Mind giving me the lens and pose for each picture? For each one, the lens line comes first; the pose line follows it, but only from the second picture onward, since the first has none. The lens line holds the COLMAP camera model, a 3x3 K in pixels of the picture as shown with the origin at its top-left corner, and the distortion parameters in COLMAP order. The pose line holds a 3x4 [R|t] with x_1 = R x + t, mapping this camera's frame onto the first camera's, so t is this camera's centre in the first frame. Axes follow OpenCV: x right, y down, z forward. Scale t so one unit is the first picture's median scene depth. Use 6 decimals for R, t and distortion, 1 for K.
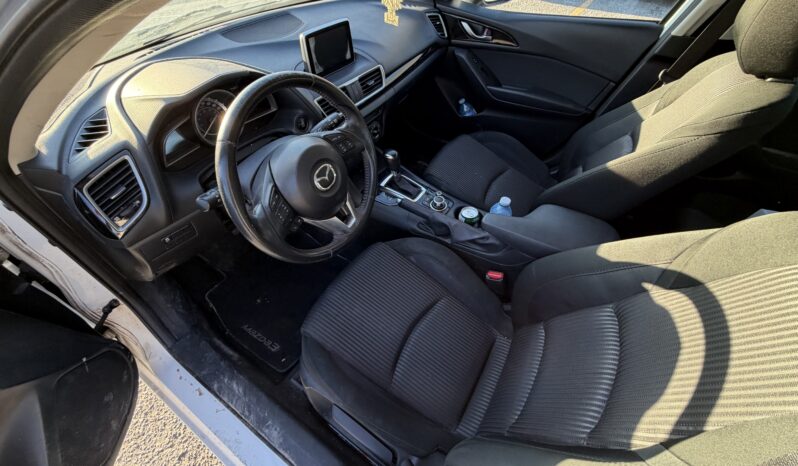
lens RADIAL K [[318.0, 0, 396.9], [0, 318.0, 236.0], [0, 0, 1]] dist [-0.000022, -0.000369]
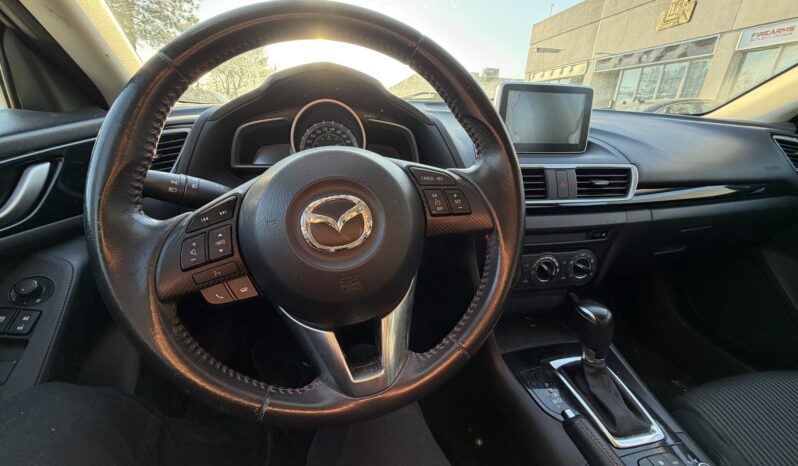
lens RADIAL K [[318.0, 0, 396.9], [0, 318.0, 236.0], [0, 0, 1]] dist [-0.000022, -0.000369]
pose [[0.689786, 0.259212, -0.676021, 0.066854], [-0.546300, 0.799089, -0.251023, -0.065806], [0.475133, 0.542463, 0.692808, 0.454765]]
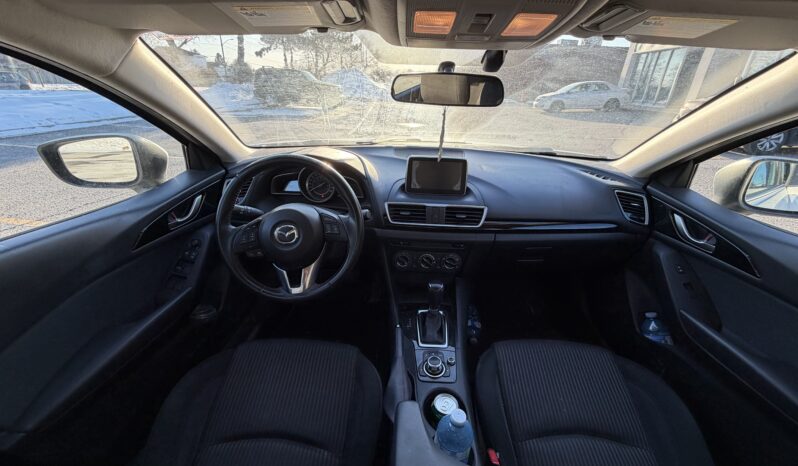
lens RADIAL K [[326.4, 0, 401.0], [0, 326.4, 235.8], [0, 0, 1]] dist [0.000707, 0.000051]
pose [[0.497618, 0.373944, -0.782651, 0.582747], [-0.657265, 0.751354, -0.058906, -0.235746], [0.566020, 0.543722, 0.619668, 0.283480]]
